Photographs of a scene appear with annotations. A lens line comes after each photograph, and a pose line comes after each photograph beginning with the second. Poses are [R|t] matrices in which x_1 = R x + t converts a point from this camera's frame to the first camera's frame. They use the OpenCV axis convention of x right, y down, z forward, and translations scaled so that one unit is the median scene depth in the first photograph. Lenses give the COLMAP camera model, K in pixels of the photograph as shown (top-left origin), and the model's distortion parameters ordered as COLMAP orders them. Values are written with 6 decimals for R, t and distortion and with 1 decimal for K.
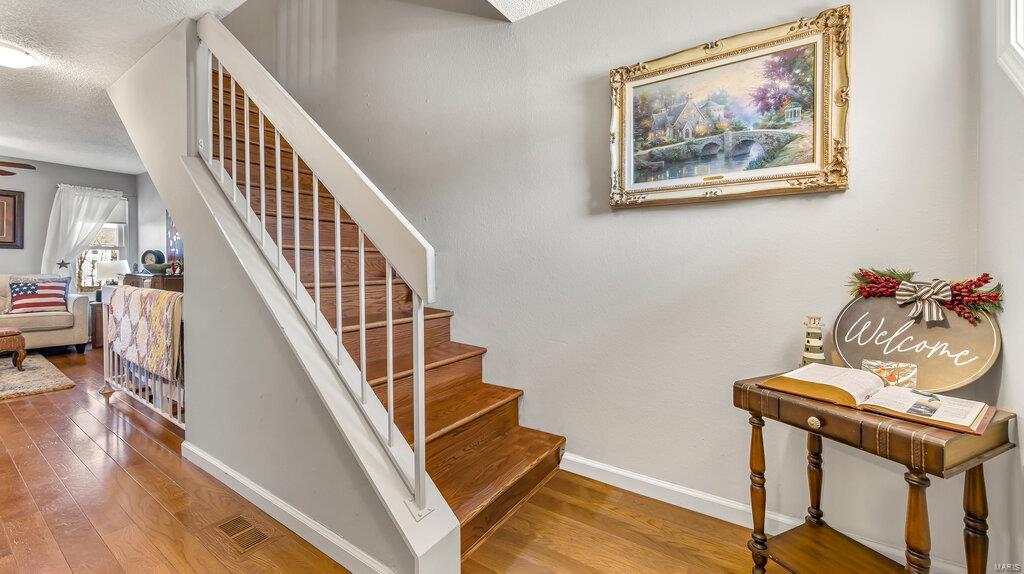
lens RADIAL K [[397.1, 0, 504.4], [0, 397.1, 267.7], [0, 0, 1]] dist [0.001751, -0.000094]
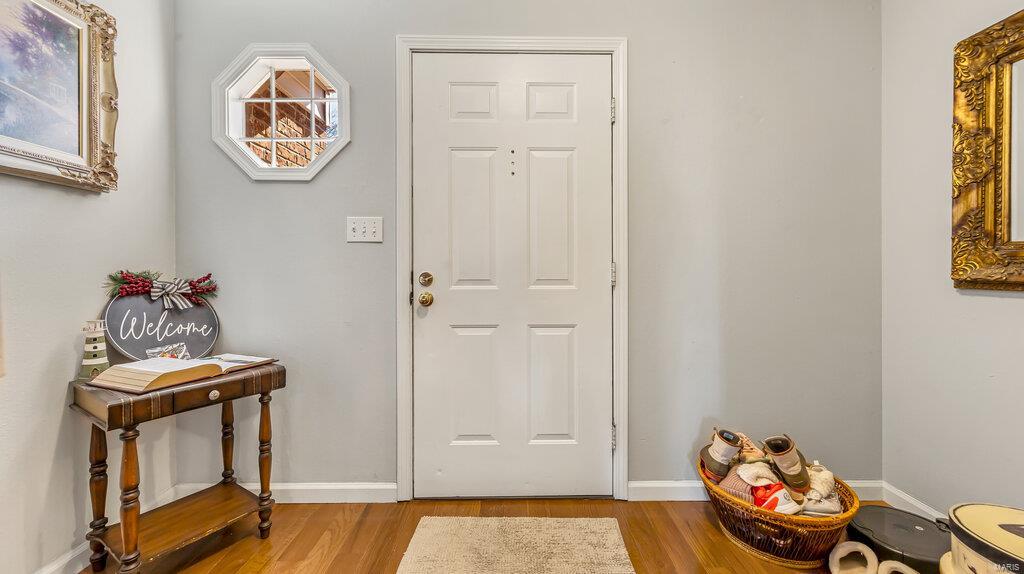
lens RADIAL K [[397.1, 0, 511.8], [0, 397.1, 276.8], [0, 0, 1]] dist [0.001751, -0.000094]
pose [[-0.563417, -0.007188, 0.826141, -0.600862], [0.005637, 0.999905, 0.012544, 0.012039], [-0.826153, 0.011725, -0.563323, 0.743094]]
